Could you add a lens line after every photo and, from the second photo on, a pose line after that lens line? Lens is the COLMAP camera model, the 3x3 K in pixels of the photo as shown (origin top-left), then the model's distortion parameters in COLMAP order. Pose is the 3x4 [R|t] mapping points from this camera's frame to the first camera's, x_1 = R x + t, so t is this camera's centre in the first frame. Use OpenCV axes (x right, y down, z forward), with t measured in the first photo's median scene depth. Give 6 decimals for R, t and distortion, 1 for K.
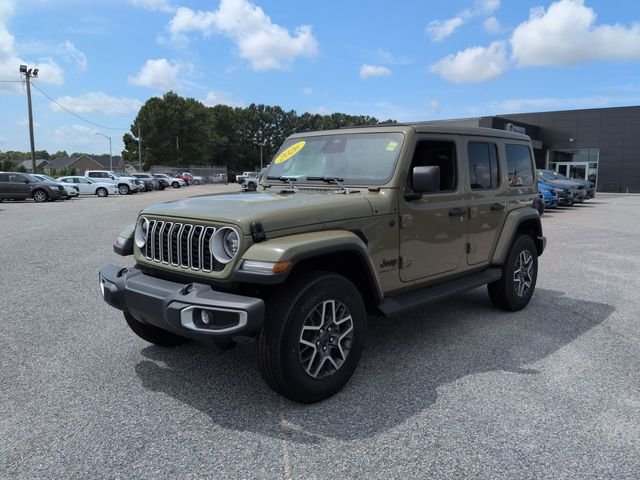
lens RADIAL K [[590.6, 0, 320.0], [0, 590.6, 240.0], [0, 0, 1]] dist [0.004768, 0.000147]
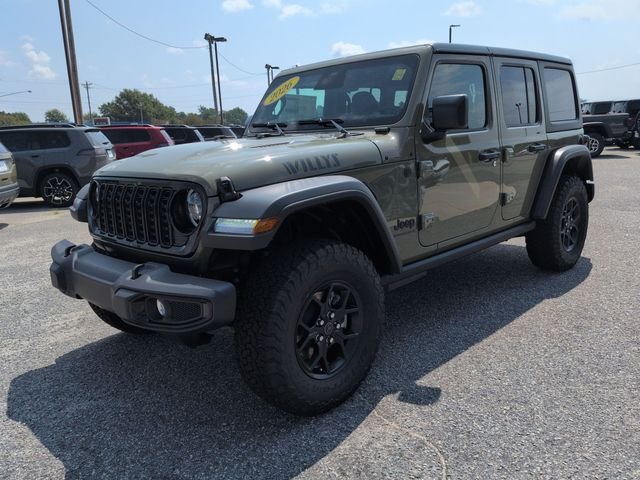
lens RADIAL K [[558.1, 0, 288.3], [0, 558.1, 230.8], [0, 0, 1]] dist [0.000837, -0.003559]
pose [[0.995880, -0.041927, -0.080409, 0.022674], [0.046483, 0.997368, 0.055646, -0.000055], [0.077864, -0.059154, 0.995207, 0.256520]]
